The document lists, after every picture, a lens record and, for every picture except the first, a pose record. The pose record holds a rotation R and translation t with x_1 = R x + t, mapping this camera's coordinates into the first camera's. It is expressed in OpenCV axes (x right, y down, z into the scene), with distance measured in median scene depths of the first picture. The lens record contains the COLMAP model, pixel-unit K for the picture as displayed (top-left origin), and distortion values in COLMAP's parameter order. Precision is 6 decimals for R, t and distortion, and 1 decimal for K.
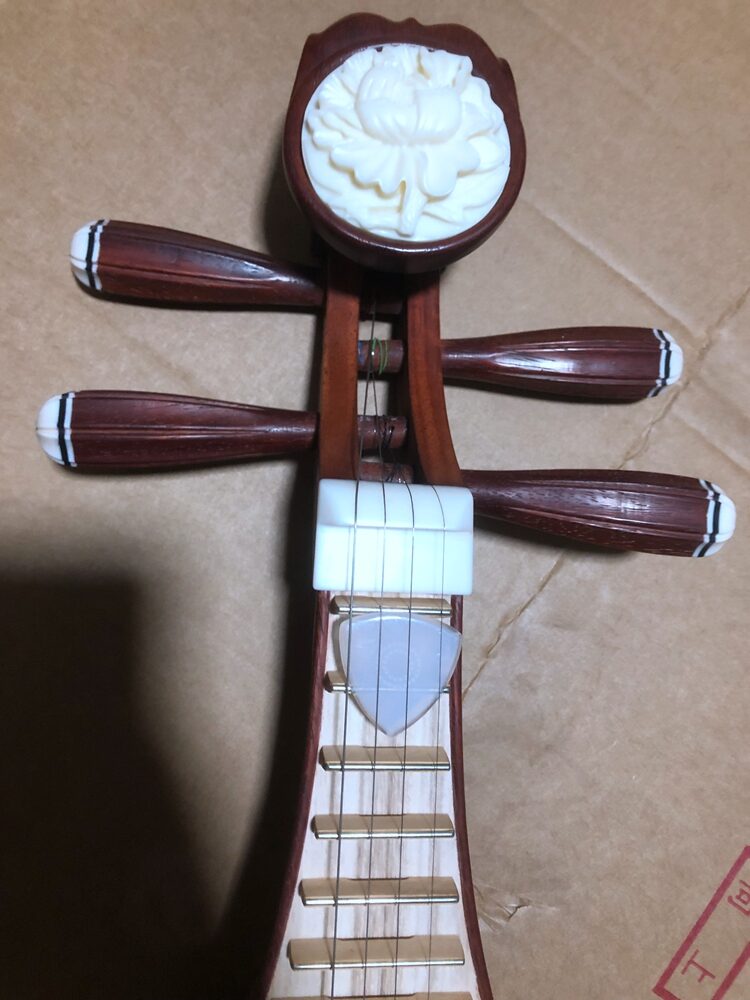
lens RADIAL K [[804.4, 0, 372.3], [0, 804.4, 494.0], [0, 0, 1]] dist [0.023279, -0.021190]
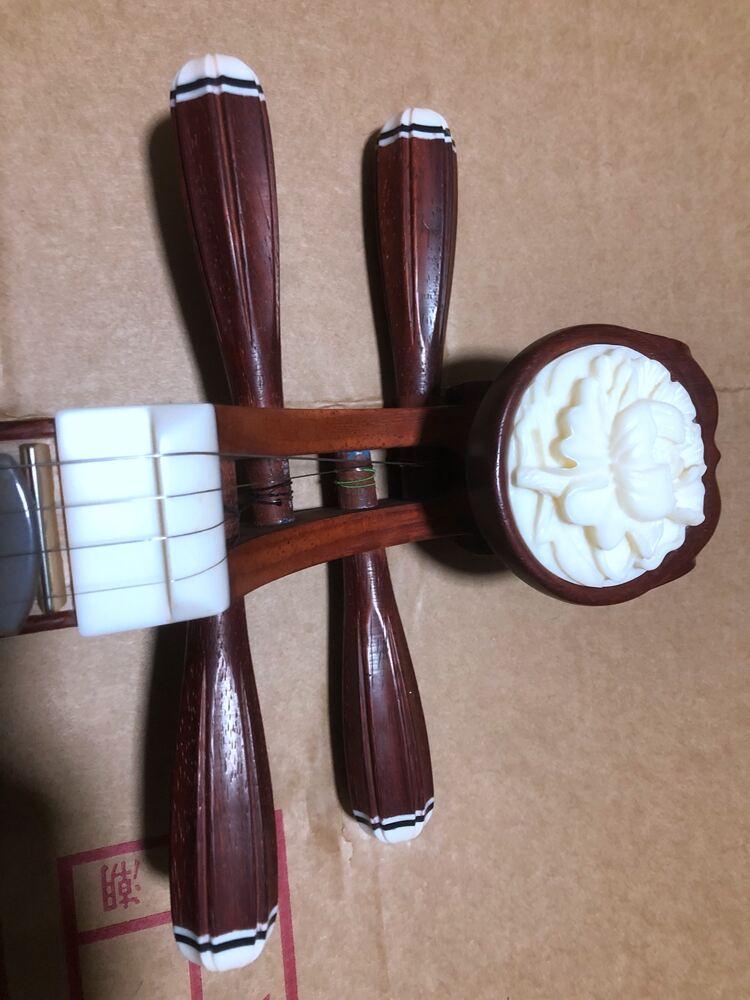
lens RADIAL K [[804.4, 0, 355.2], [0, 804.4, 502.5], [0, 0, 1]] dist [0.023279, -0.021190]
pose [[0.154419, 0.987954, -0.010091, 0.044235], [-0.953188, 0.146282, -0.264641, 0.056164], [-0.259977, 0.050484, 0.964294, 0.213162]]
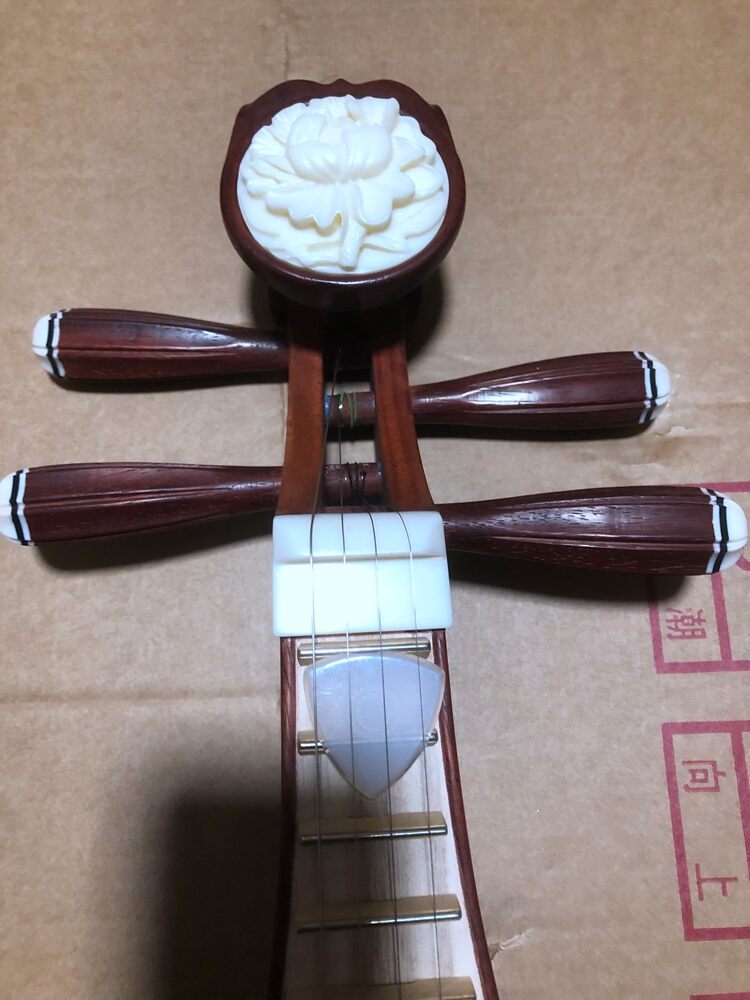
lens RADIAL K [[804.4, 0, 382.8], [0, 804.4, 501.5], [0, 0, 1]] dist [0.023279, -0.021190]
pose [[0.993028, -0.107430, -0.048525, 0.088944], [0.097369, 0.979554, -0.176051, 0.117674], [0.066446, 0.170099, 0.983184, 0.081588]]
